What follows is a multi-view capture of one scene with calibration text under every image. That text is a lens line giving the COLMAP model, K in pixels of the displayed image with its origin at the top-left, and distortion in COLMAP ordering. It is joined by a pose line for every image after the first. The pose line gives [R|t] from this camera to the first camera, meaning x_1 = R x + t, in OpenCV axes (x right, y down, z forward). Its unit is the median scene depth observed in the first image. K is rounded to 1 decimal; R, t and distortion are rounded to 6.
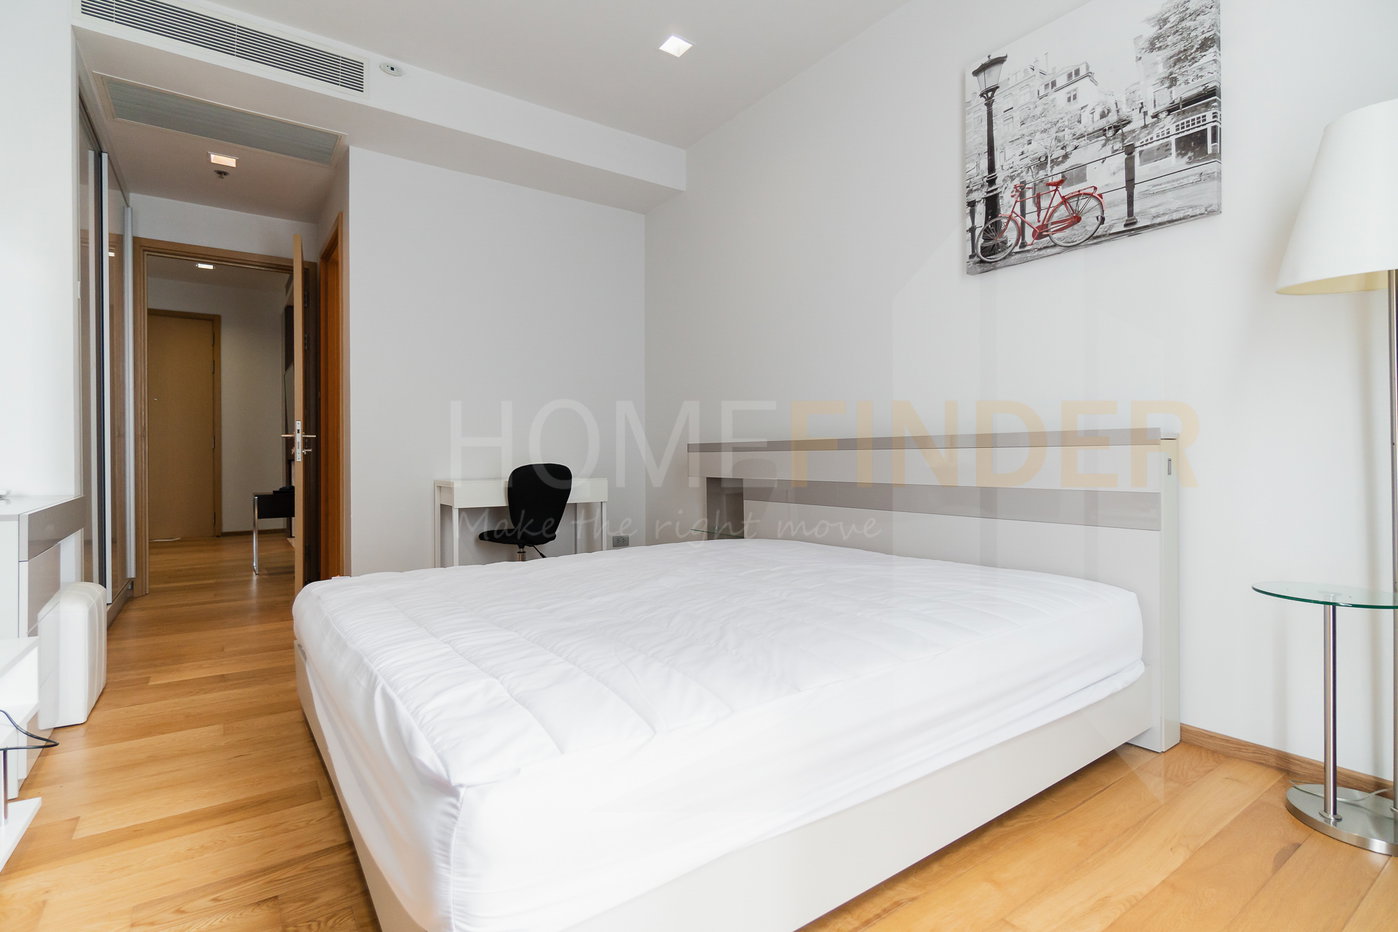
lens RADIAL K [[662.0, 0, 699.0], [0, 662.0, 466.0], [0, 0, 1]] dist [0.001016, 0.000467]
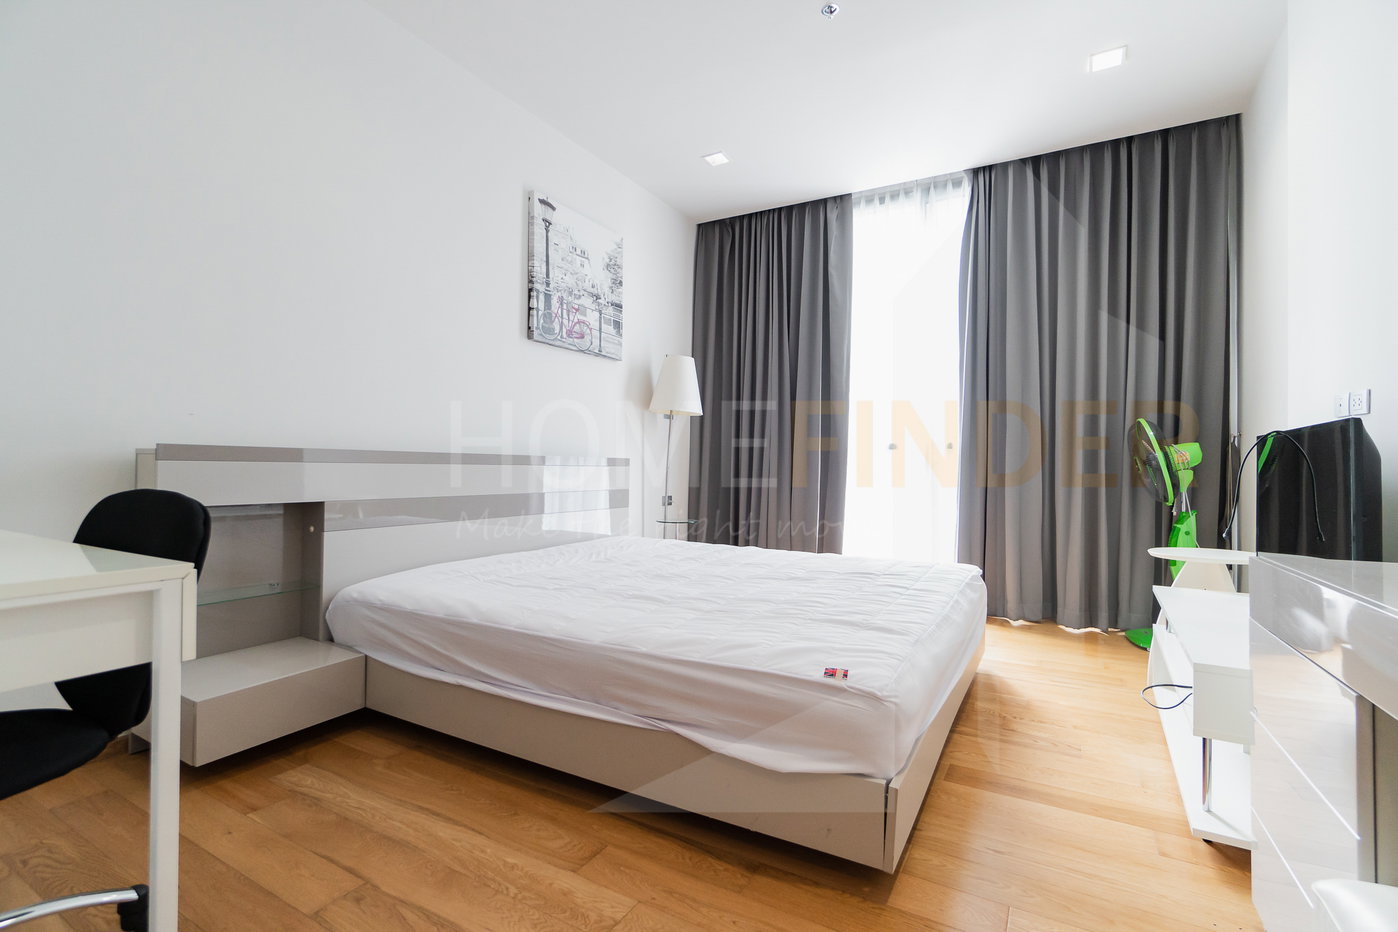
lens RADIAL K [[634.3, 0, 699.0], [0, 634.3, 466.0], [0, 0, 1]] dist [-0.008867, 0.000014]
pose [[-0.411284, 0.012354, 0.911424, -1.059799], [0.009763, 0.999910, -0.009148, -0.012631], [-0.911455, 0.005136, -0.411368, 1.397496]]
